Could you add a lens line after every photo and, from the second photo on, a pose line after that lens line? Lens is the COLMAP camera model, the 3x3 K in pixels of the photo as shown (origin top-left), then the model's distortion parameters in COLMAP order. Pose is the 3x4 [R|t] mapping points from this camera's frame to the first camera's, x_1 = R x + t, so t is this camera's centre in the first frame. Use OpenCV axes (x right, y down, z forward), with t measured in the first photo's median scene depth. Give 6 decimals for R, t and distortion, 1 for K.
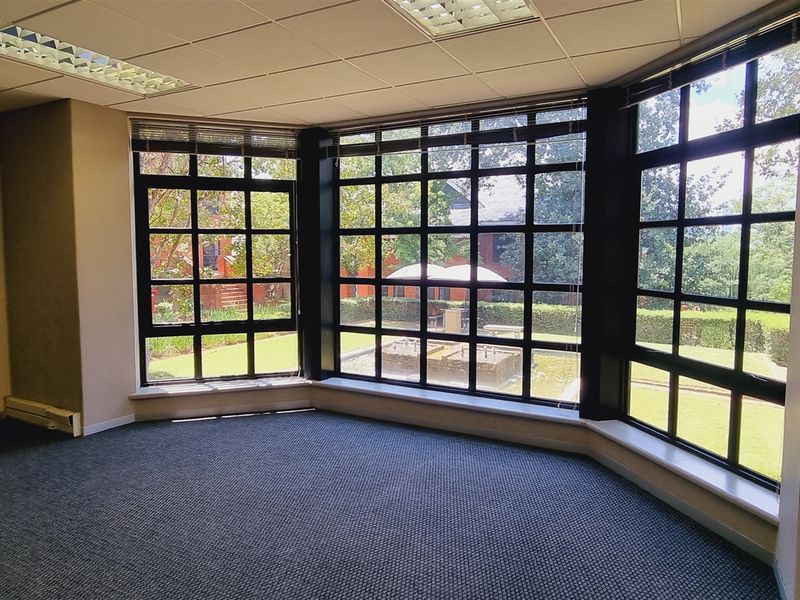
lens RADIAL K [[539.9, 0, 400.4], [0, 539.9, 300.9], [0, 0, 1]] dist [-0.002658, 0.000037]
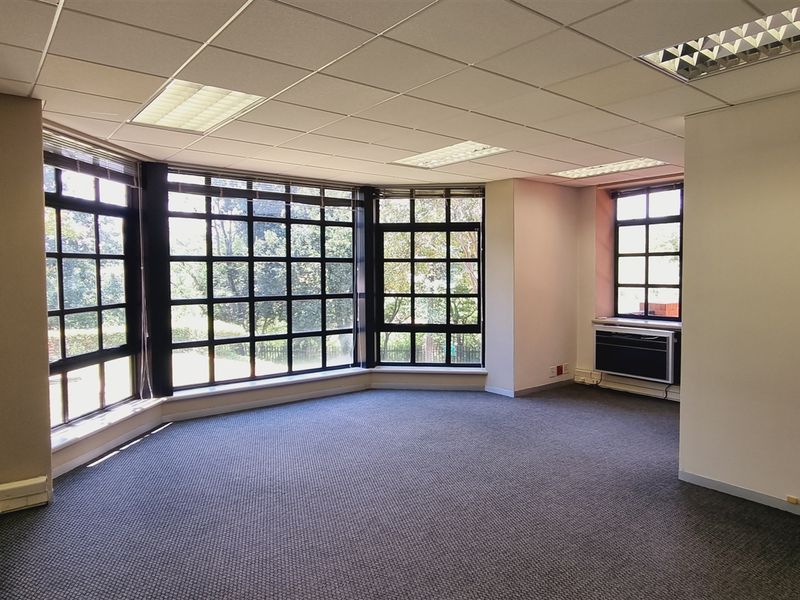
lens RADIAL K [[539.9, 0, 399.9], [0, 539.9, 298.6], [0, 0, 1]] dist [-0.002658, 0.000037]
pose [[0.392687, -0.045683, 0.918537, -1.006151], [0.094850, 0.995451, 0.008959, -0.012018], [-0.914768, 0.083605, 0.395234, 0.150924]]
